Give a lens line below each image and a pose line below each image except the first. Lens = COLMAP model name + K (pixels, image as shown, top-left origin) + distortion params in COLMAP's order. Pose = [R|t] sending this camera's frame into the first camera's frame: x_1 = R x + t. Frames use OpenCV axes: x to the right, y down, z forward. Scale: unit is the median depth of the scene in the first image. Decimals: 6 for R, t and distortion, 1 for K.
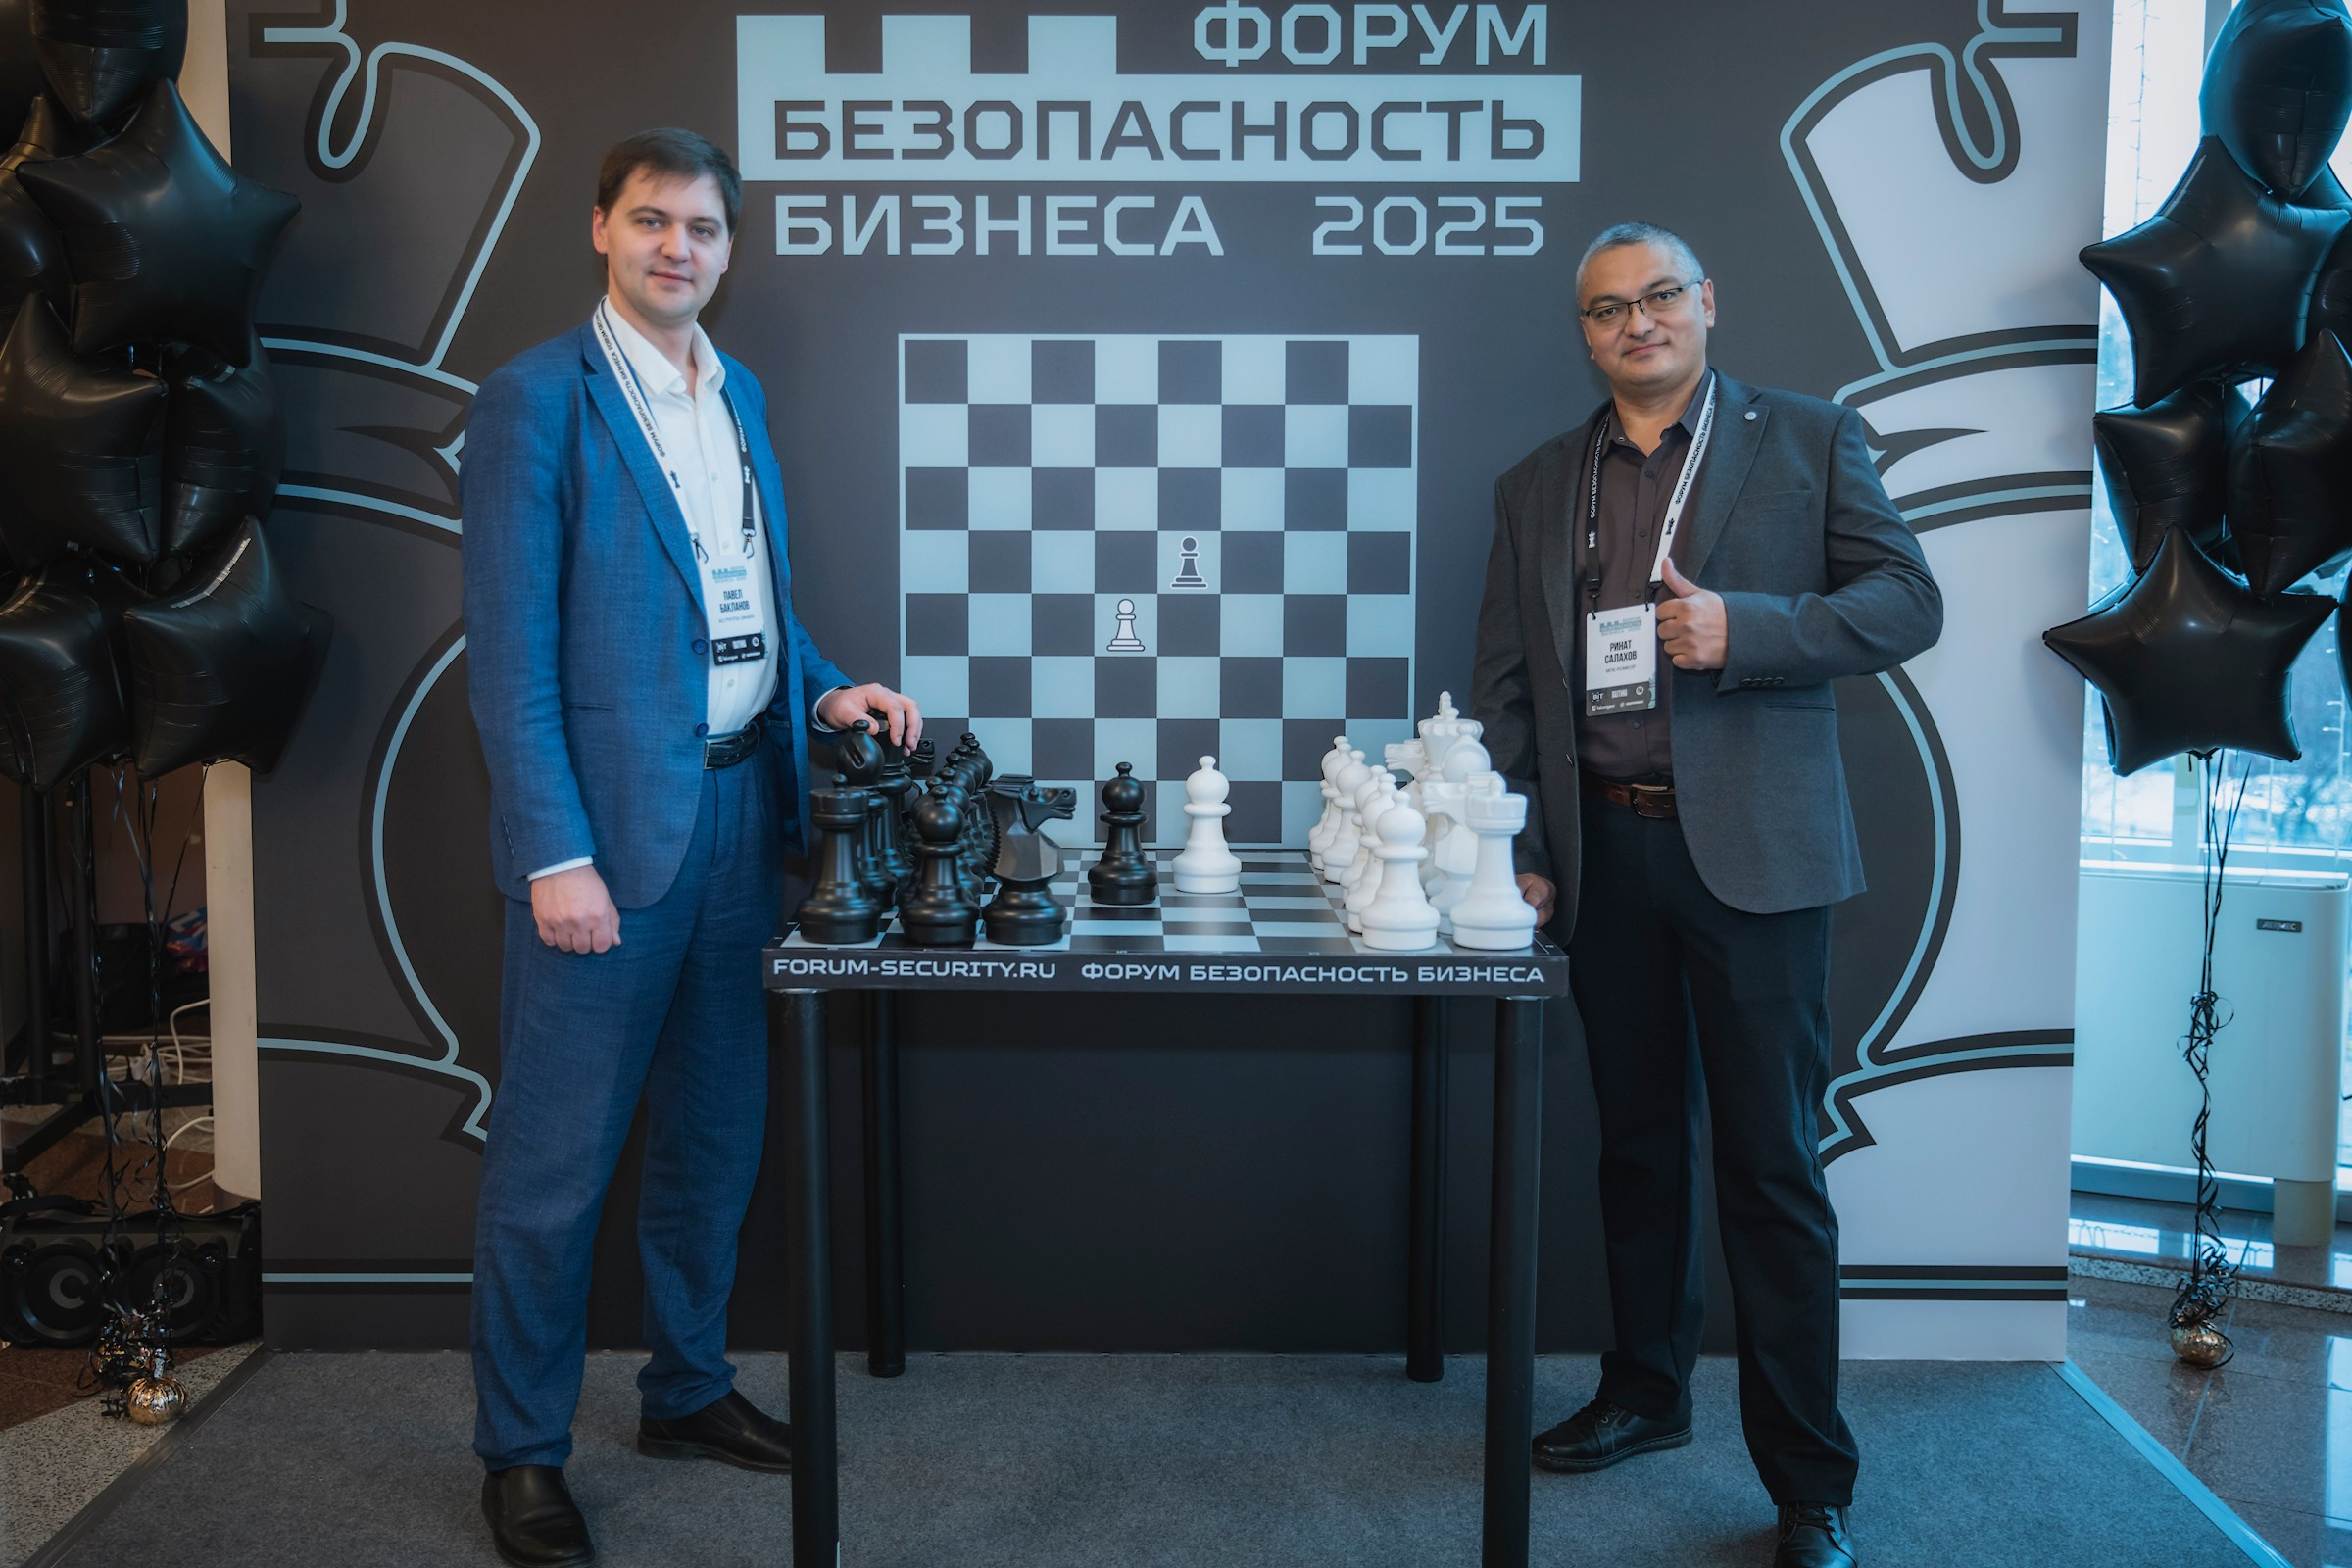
lens RADIAL K [[2766.2, 0, 1122.1], [0, 2766.2, 738.8], [0, 0, 1]] dist [0.007294, 0.000000]
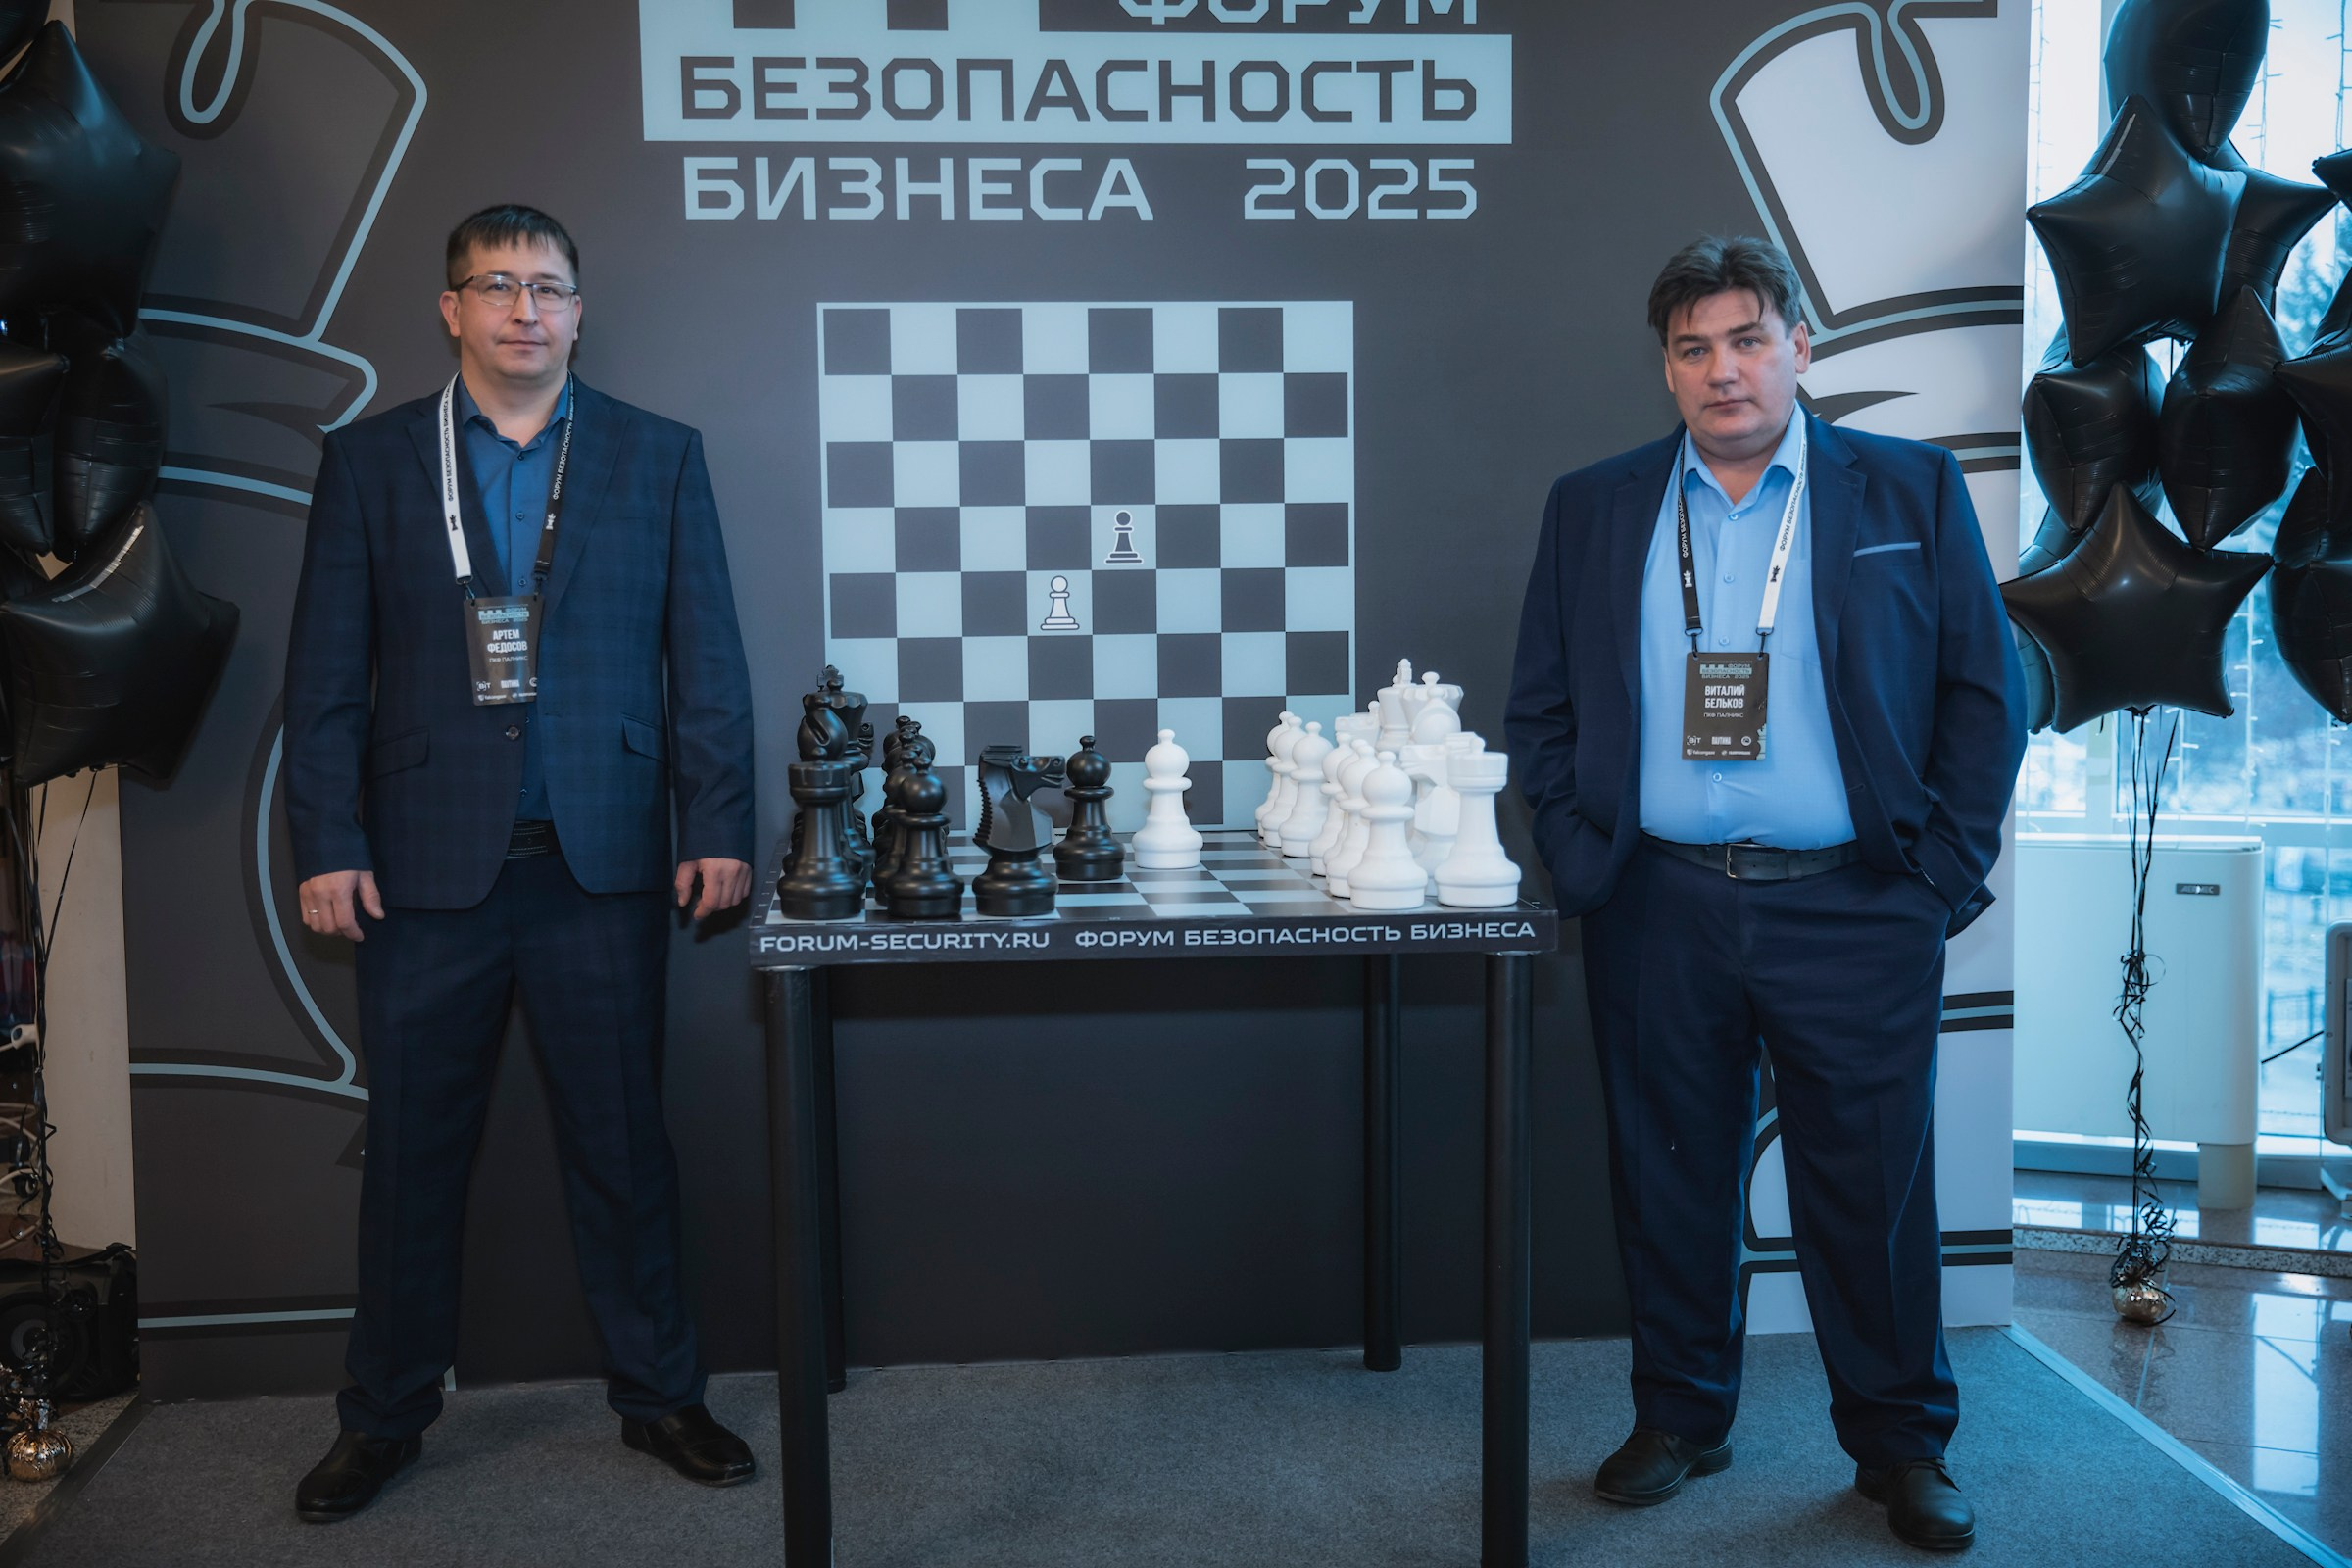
lens RADIAL K [[3068.6, 0, 1210.0], [0, 3068.6, 778.0], [0, 0, 1]] dist [0.063445, 0.000000]
pose [[0.992984, -0.023375, 0.115919, -0.073441], [0.023714, 0.999718, -0.001544, 0.023375], [-0.115850, 0.004282, 0.993257, -0.074067]]
